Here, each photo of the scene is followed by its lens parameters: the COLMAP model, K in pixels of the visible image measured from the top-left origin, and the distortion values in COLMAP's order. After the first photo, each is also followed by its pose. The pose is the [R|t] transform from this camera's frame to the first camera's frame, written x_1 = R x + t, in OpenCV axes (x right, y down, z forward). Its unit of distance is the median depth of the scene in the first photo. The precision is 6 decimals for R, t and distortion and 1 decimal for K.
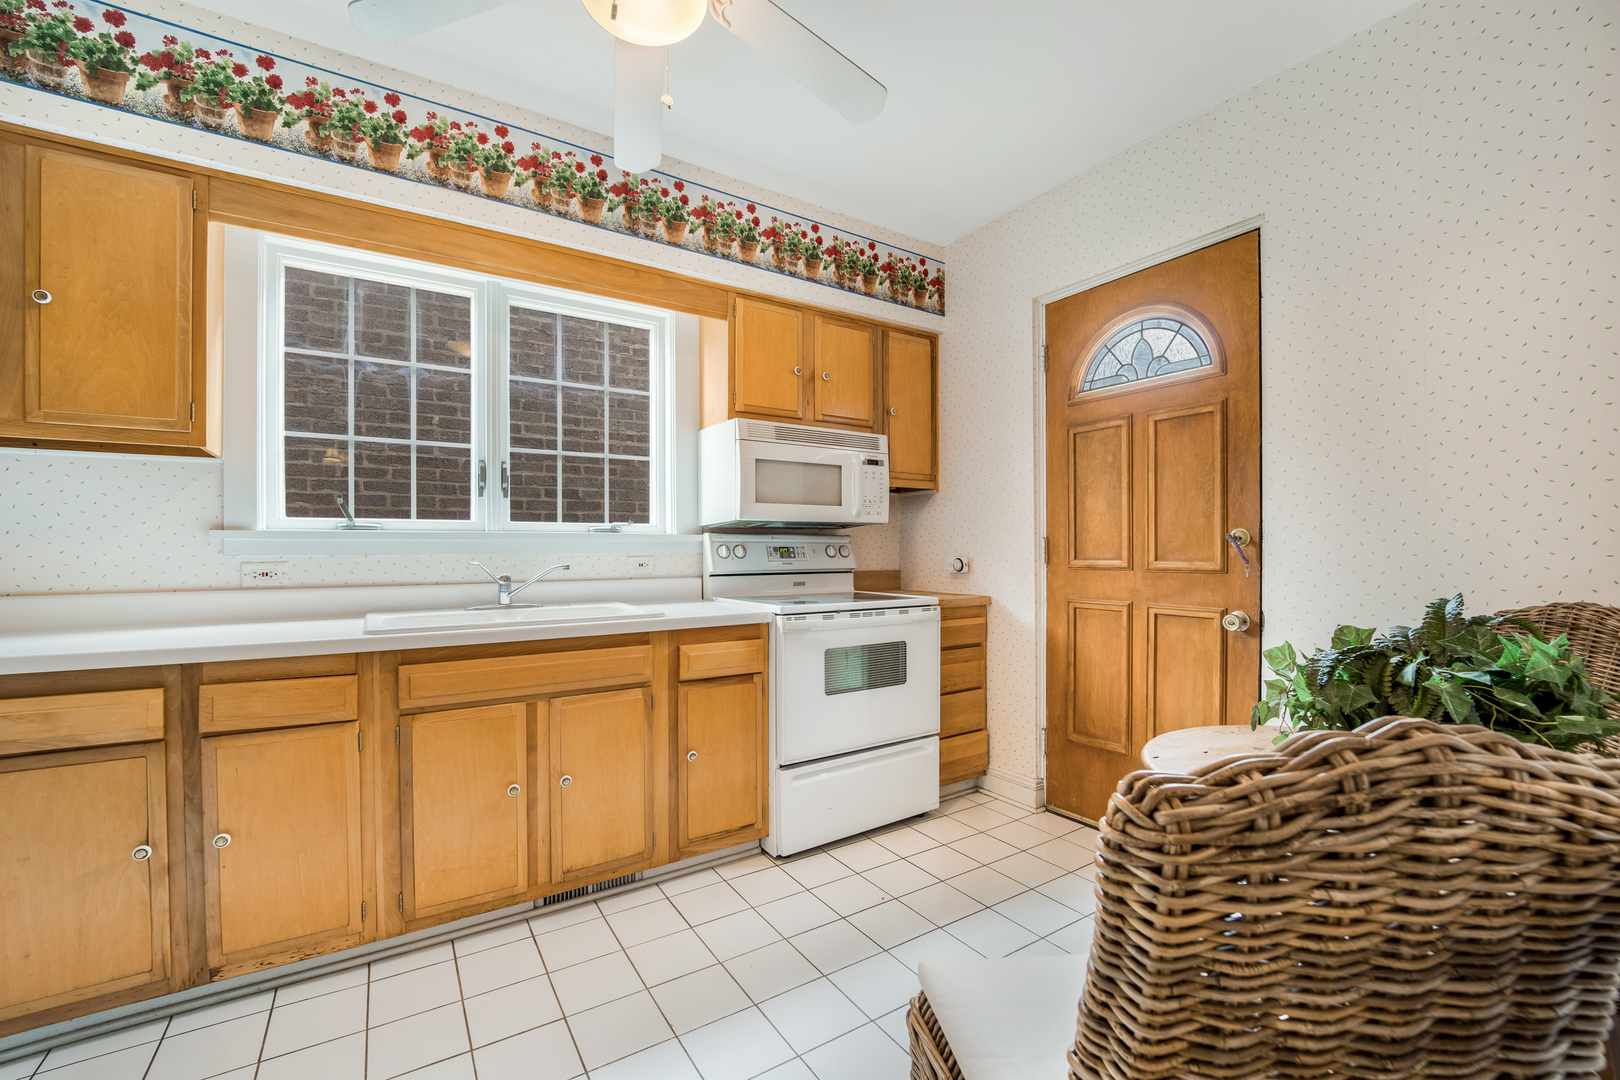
lens RADIAL K [[670.3, 0, 807.7], [0, 670.3, 547.0], [0, 0, 1]] dist [-0.024061, -0.000451]
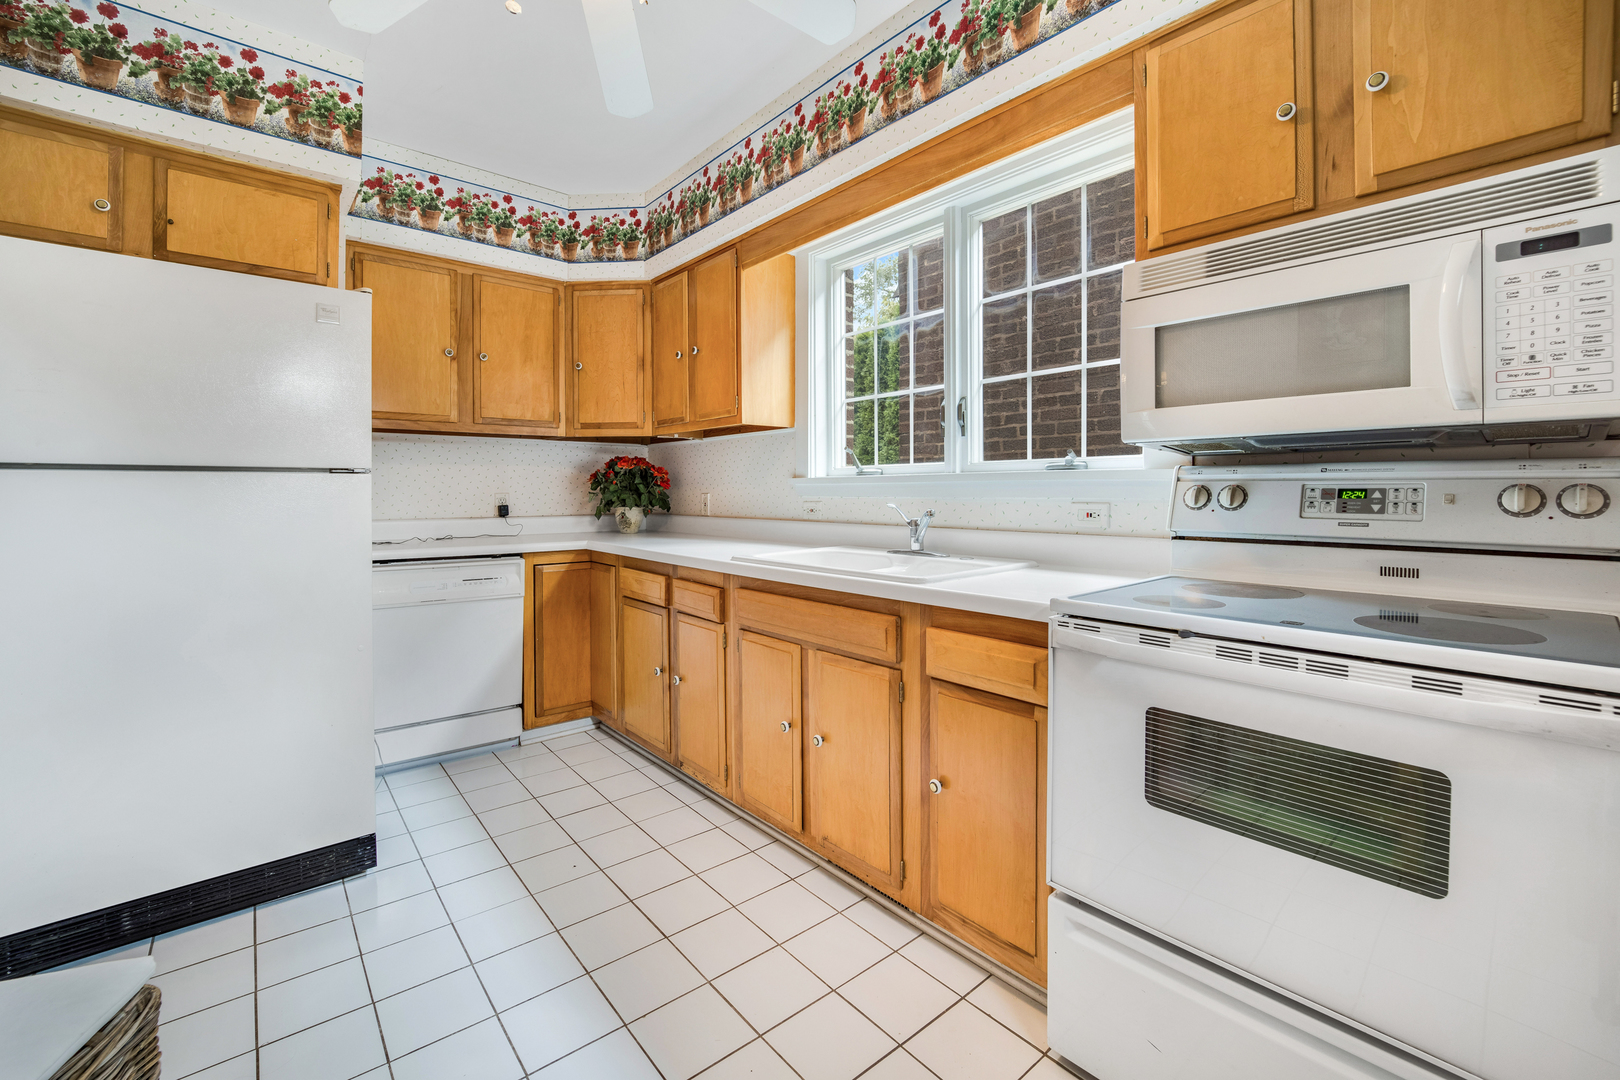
lens RADIAL K [[670.3, 0, 819.4], [0, 670.3, 495.5], [0, 0, 1]] dist [-0.024061, -0.000451]
pose [[0.139909, 0.007657, -0.990135, 0.413820], [0.001017, 0.999968, 0.007876, 0.000312], [0.990164, -0.002109, 0.139897, 0.640956]]
